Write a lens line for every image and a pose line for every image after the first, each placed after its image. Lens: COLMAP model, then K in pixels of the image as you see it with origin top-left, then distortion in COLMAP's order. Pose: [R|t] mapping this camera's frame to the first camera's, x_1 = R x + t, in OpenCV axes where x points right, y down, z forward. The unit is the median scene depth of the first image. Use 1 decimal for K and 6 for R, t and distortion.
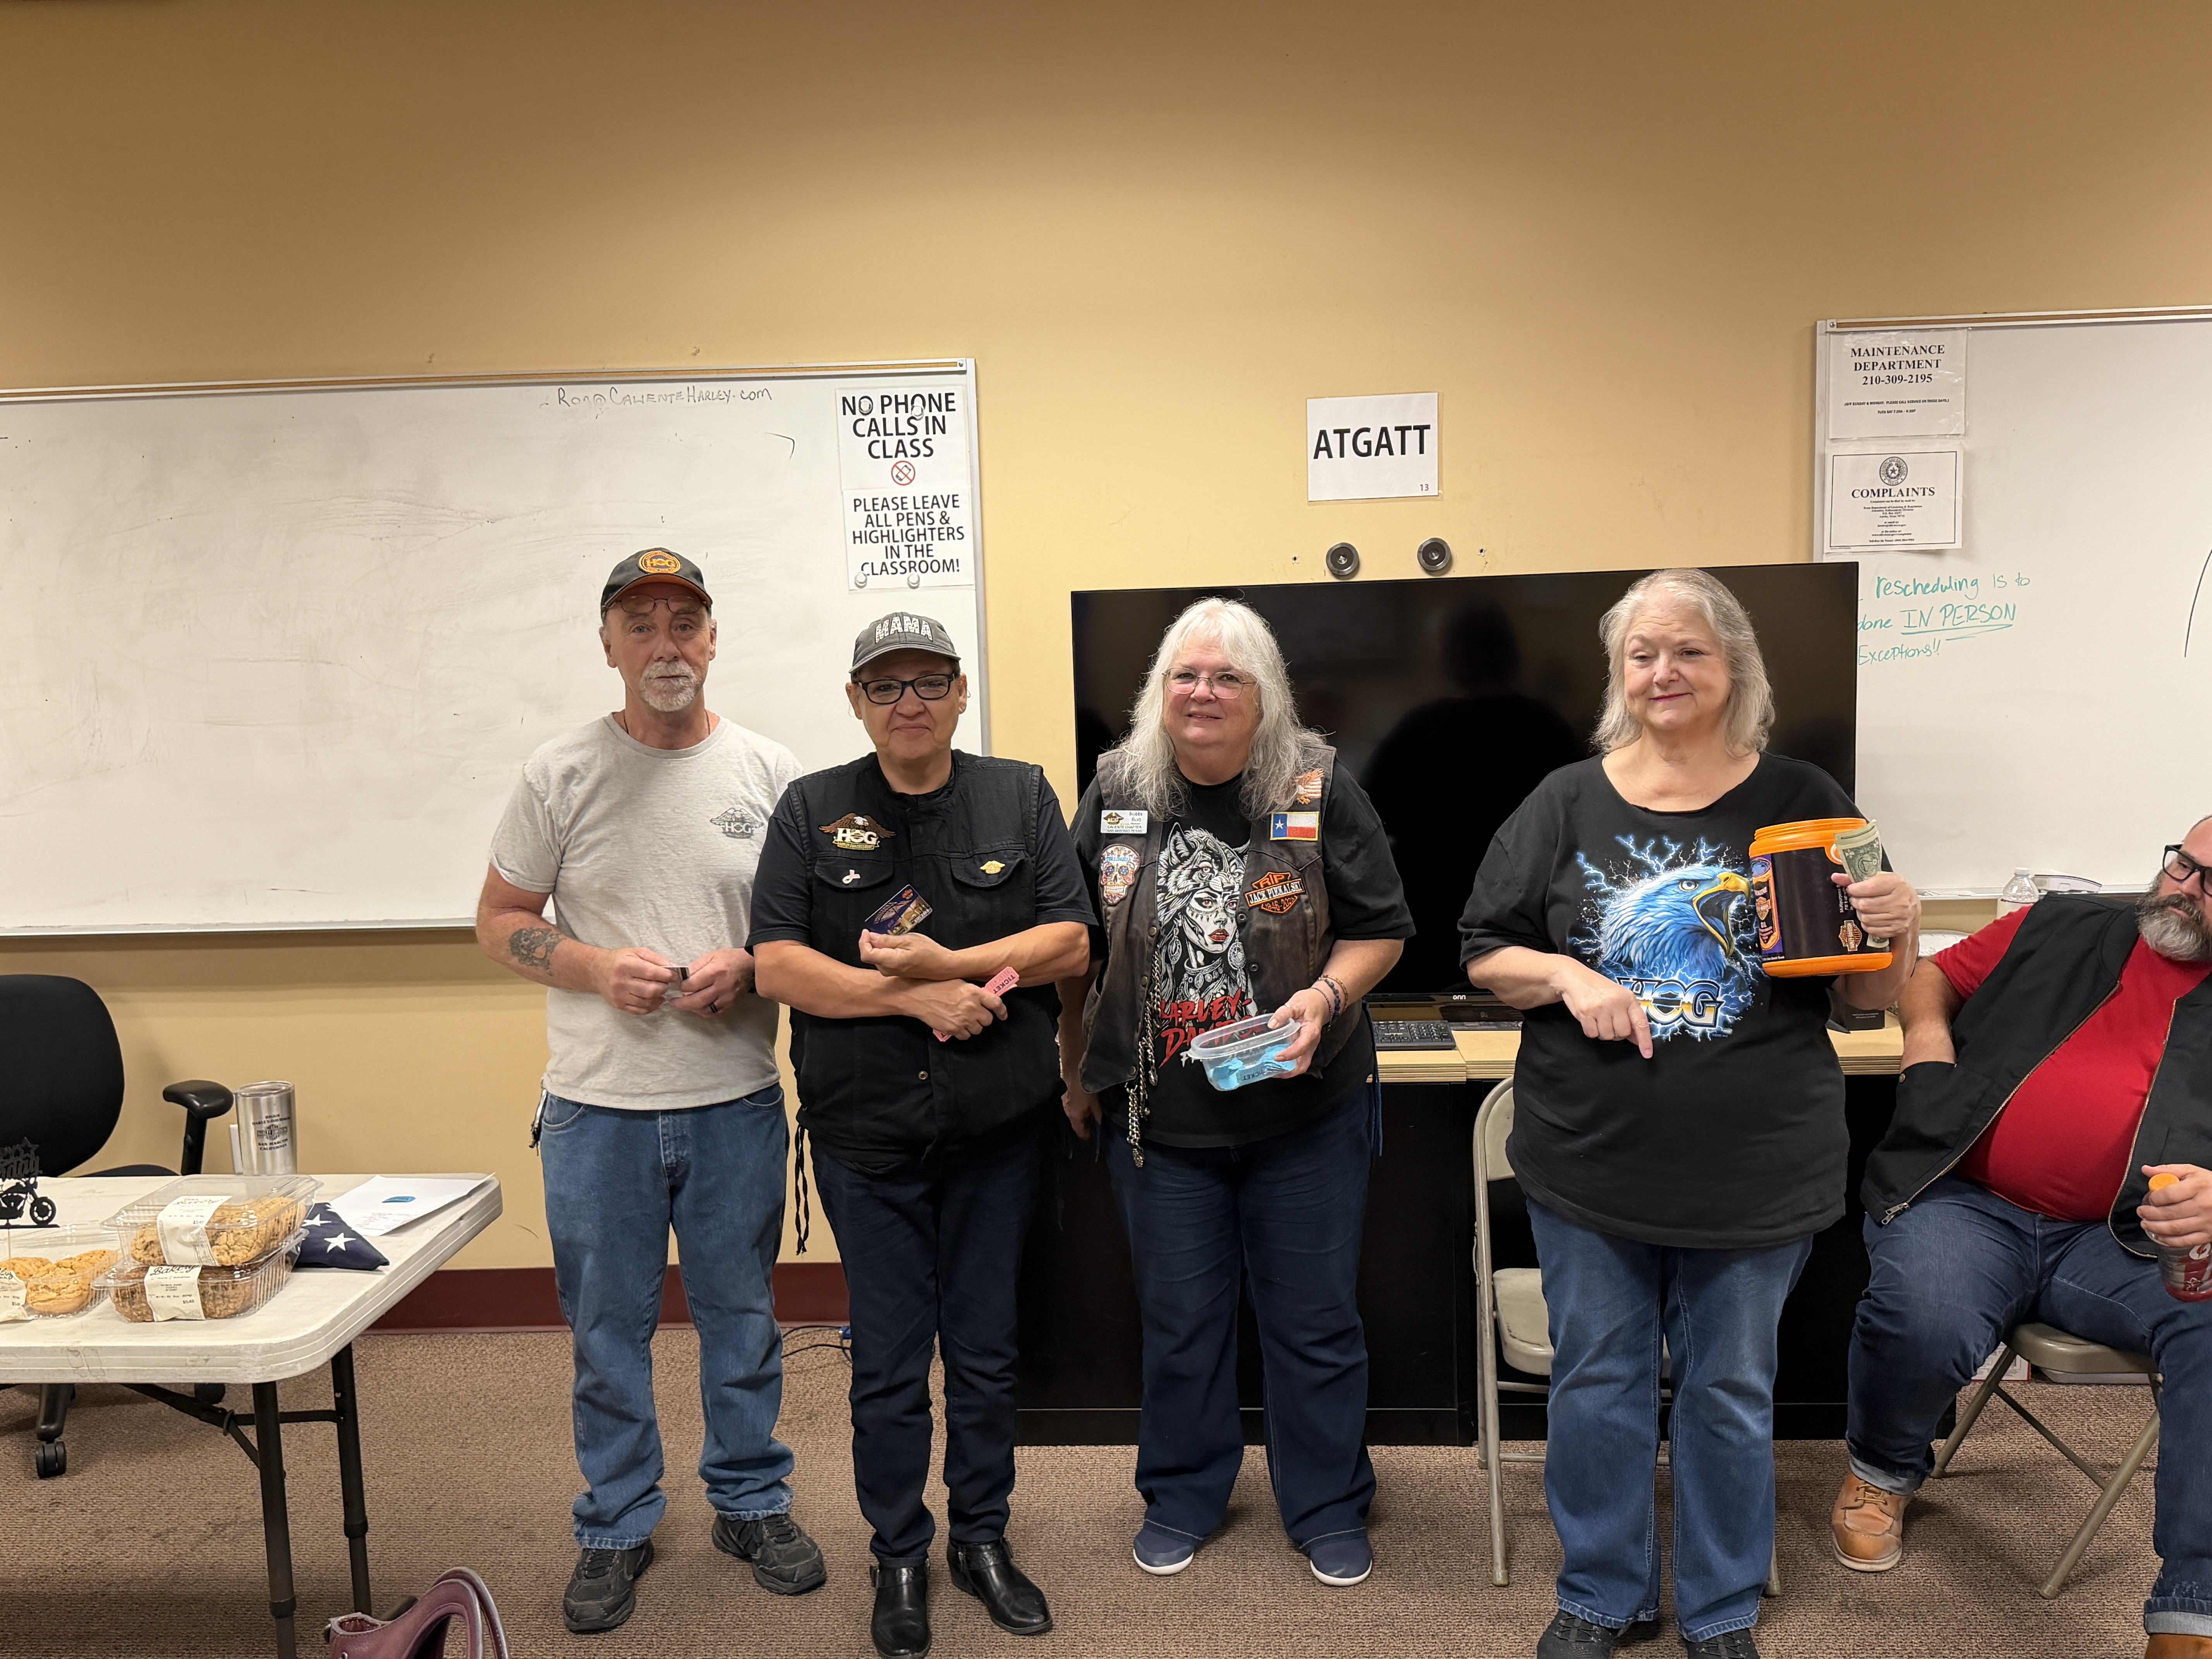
lens RADIAL K [[1842.7, 0, 1099.0], [0, 1842.7, 833.0], [0, 0, 1]] dist [0.119560, -0.189093]
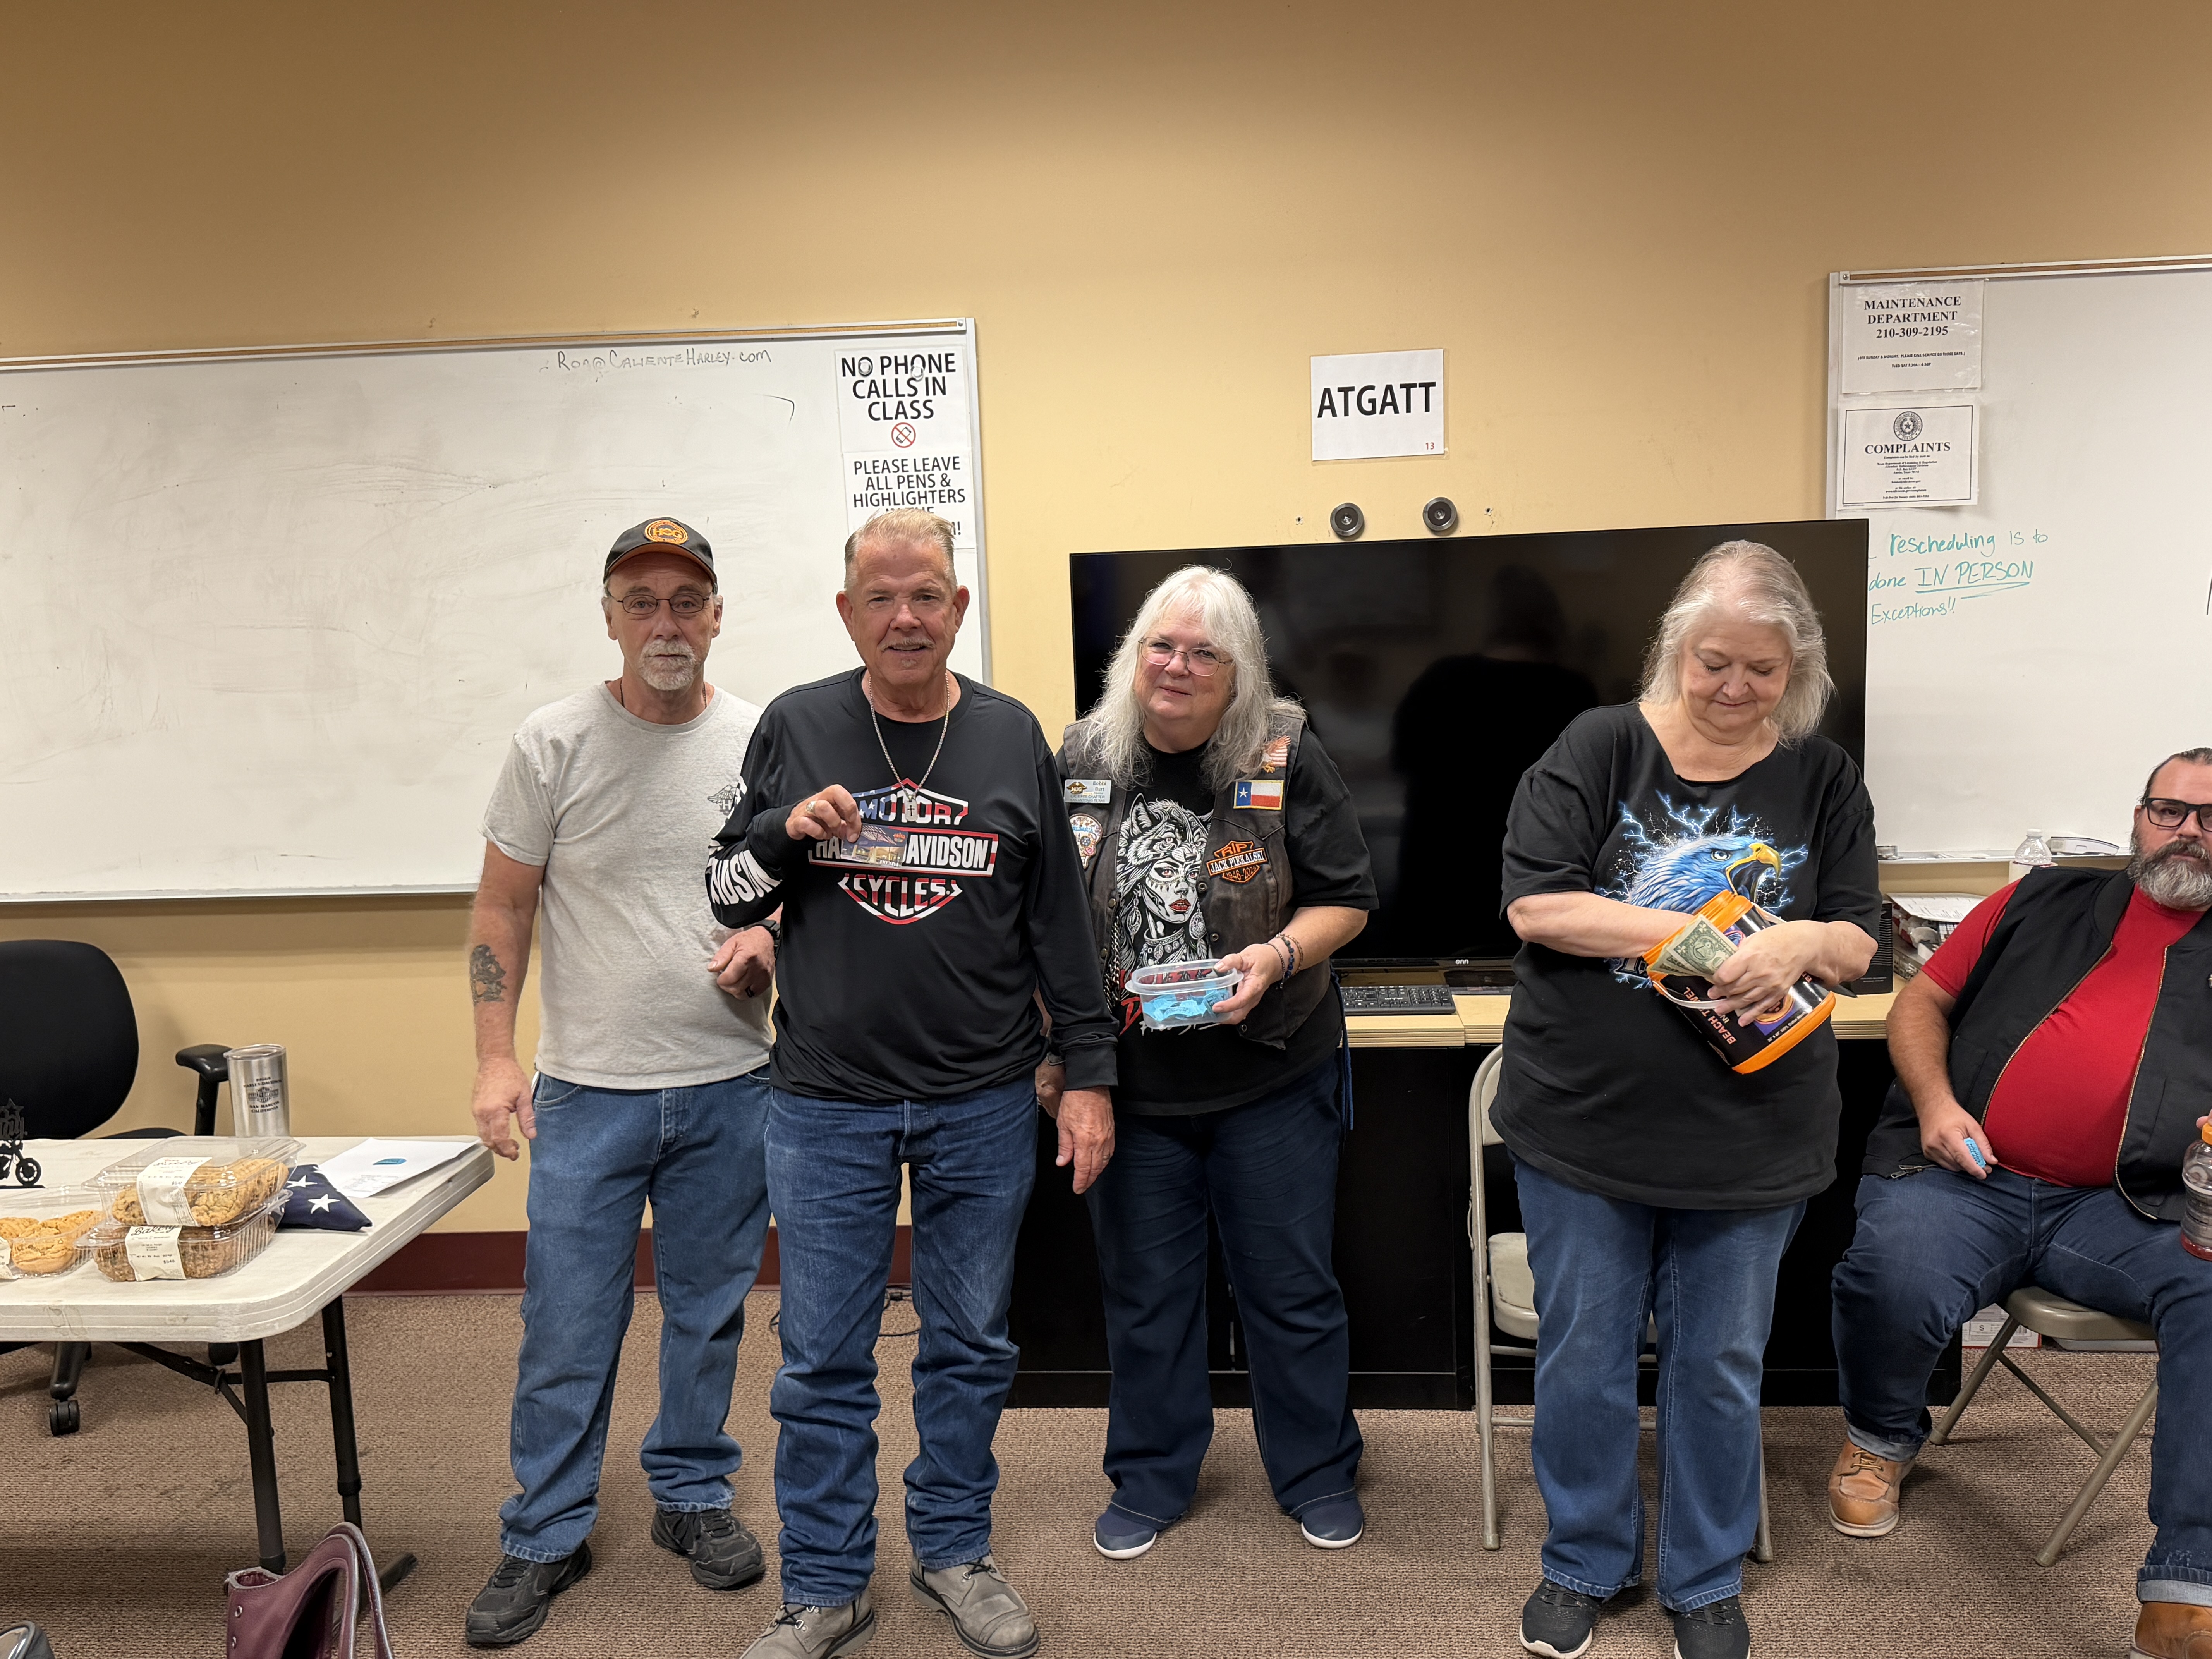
lens RADIAL K [[1846.5, 0, 1108.2], [0, 1846.5, 834.9], [0, 0, 1]] dist [0.117318, -0.192595]
pose [[0.999759, -0.002062, -0.021844, 0.026109], [0.002464, 0.999827, 0.018413, 0.001957], [0.021802, -0.018463, 0.999592, 0.003722]]
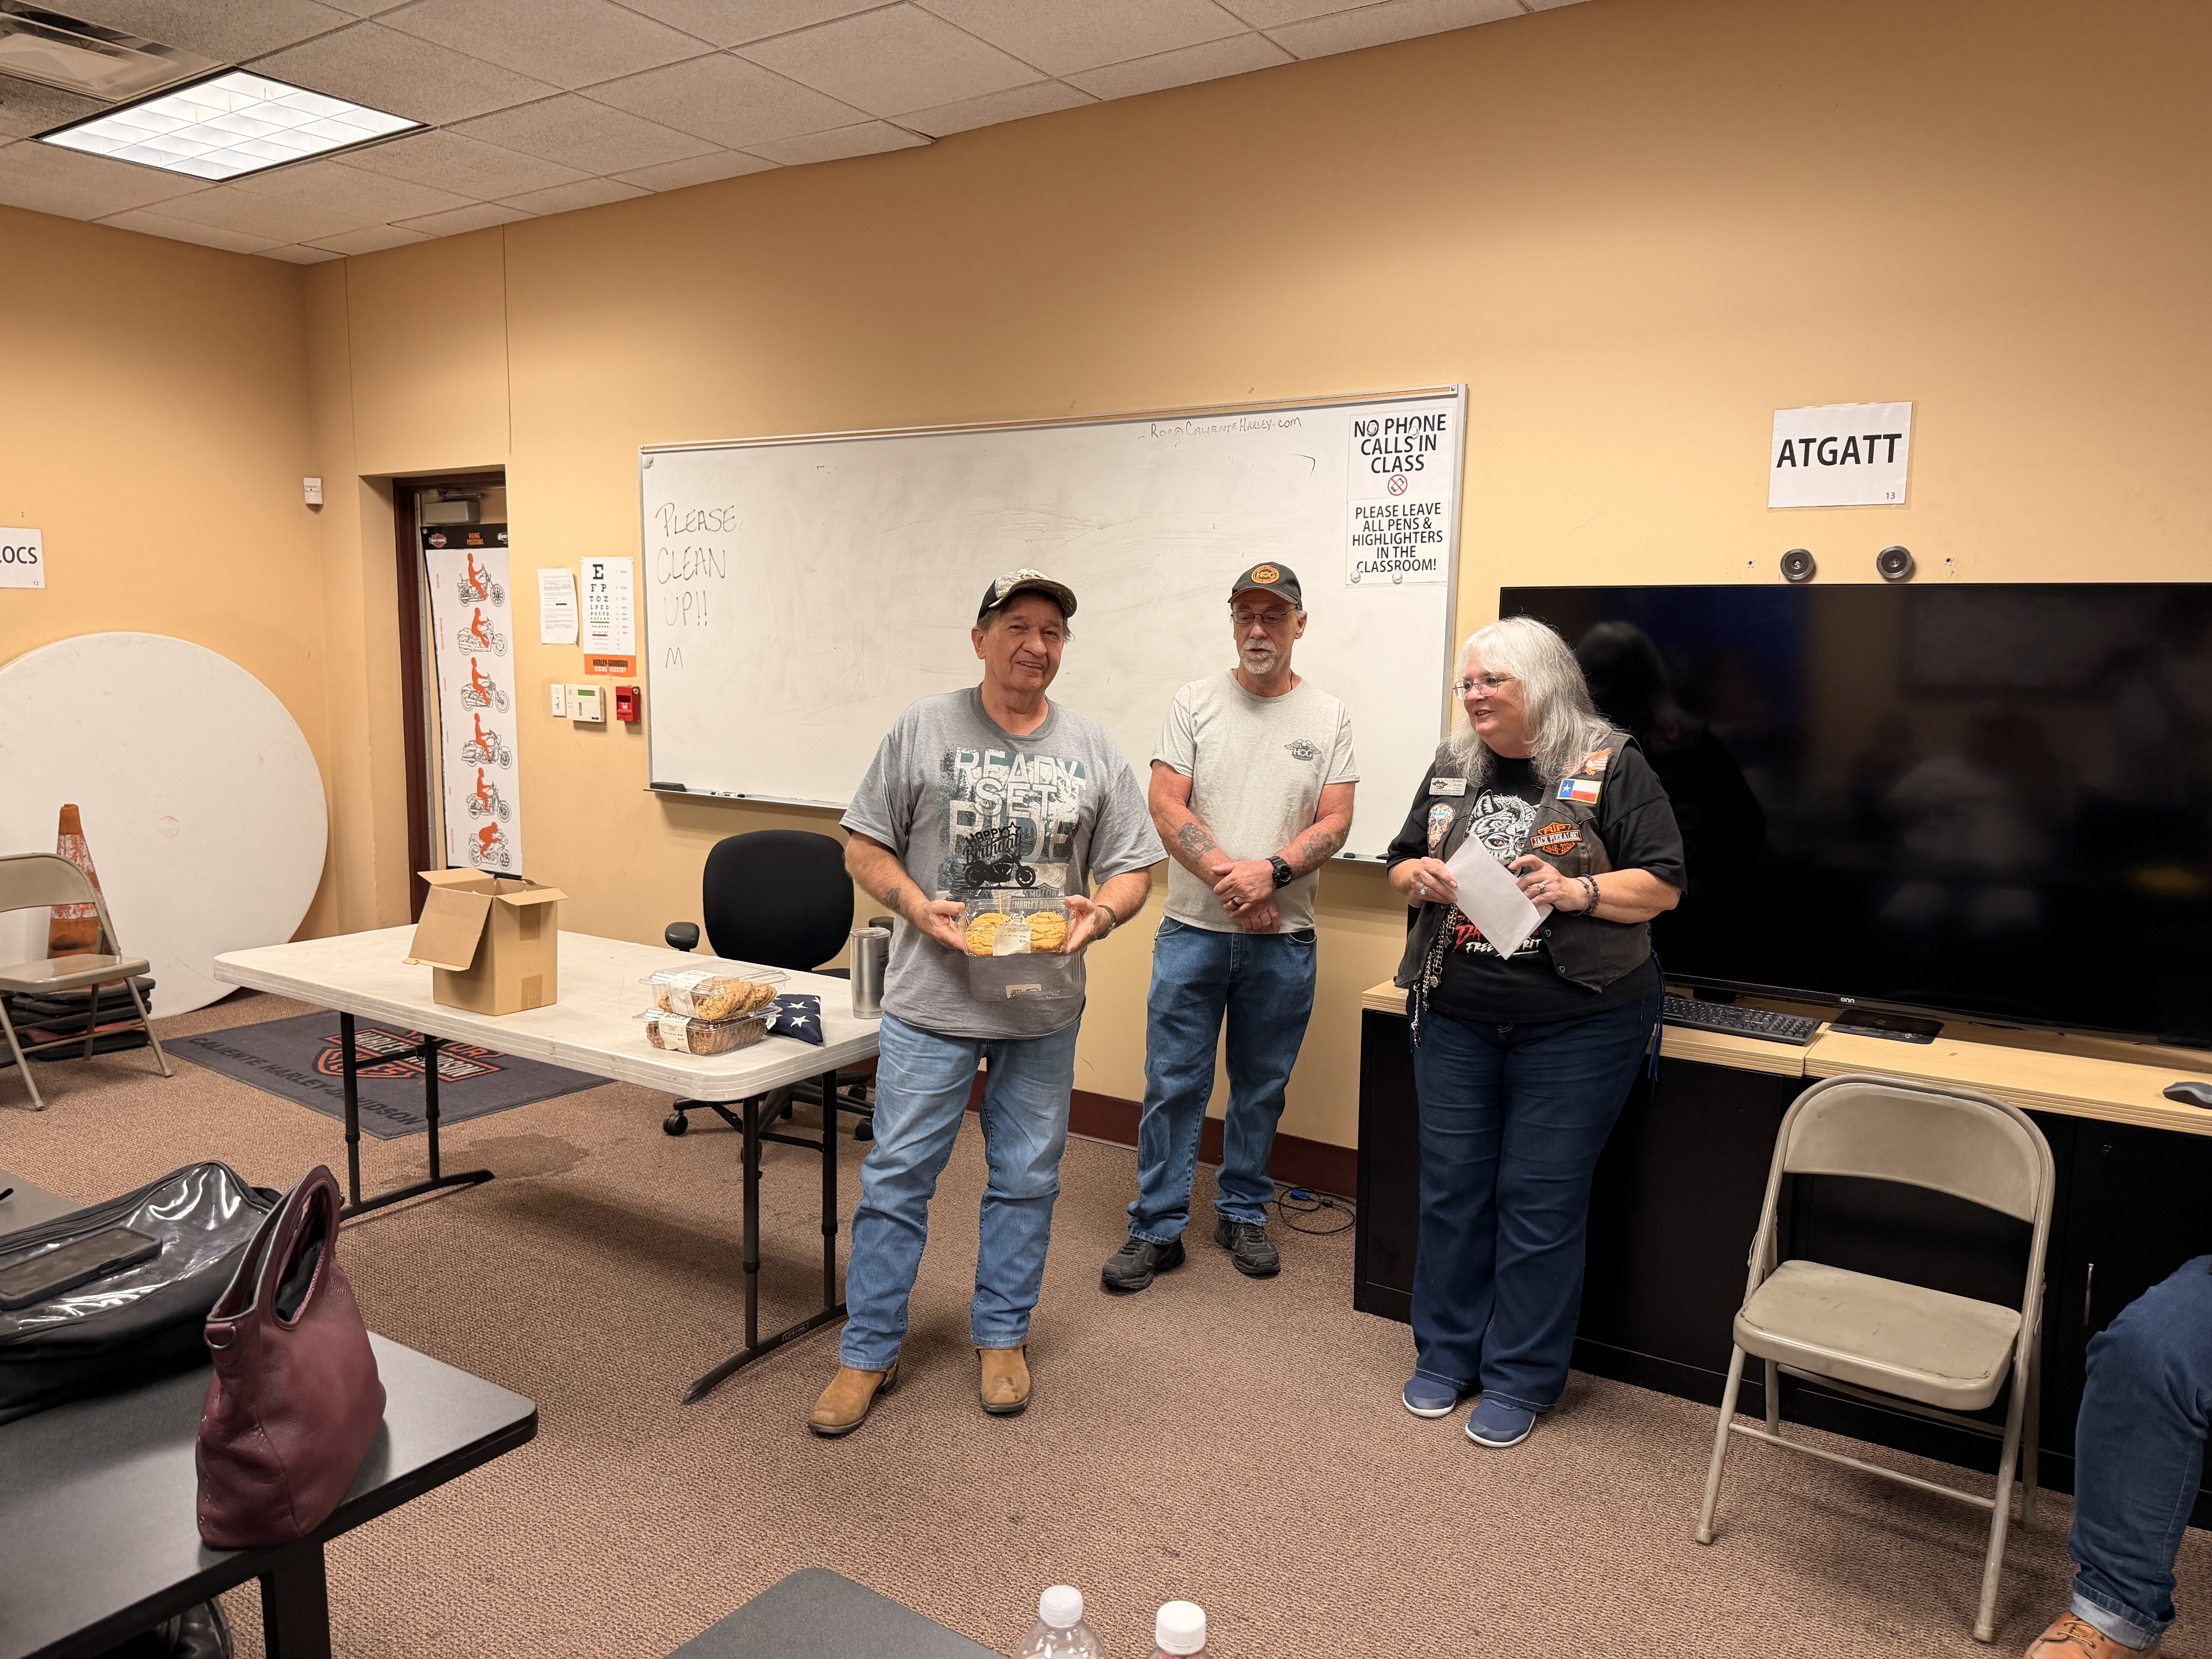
lens RADIAL K [[1542.9, 0, 1100.1], [0, 1542.9, 832.9], [0, 0, 1]] dist [0.125807, -0.224035]
pose [[0.866415, 0.106407, -0.487856, 0.244647], [-0.096461, 0.994294, 0.045556, -0.001682], [0.489919, 0.007588, 0.871735, 0.049641]]
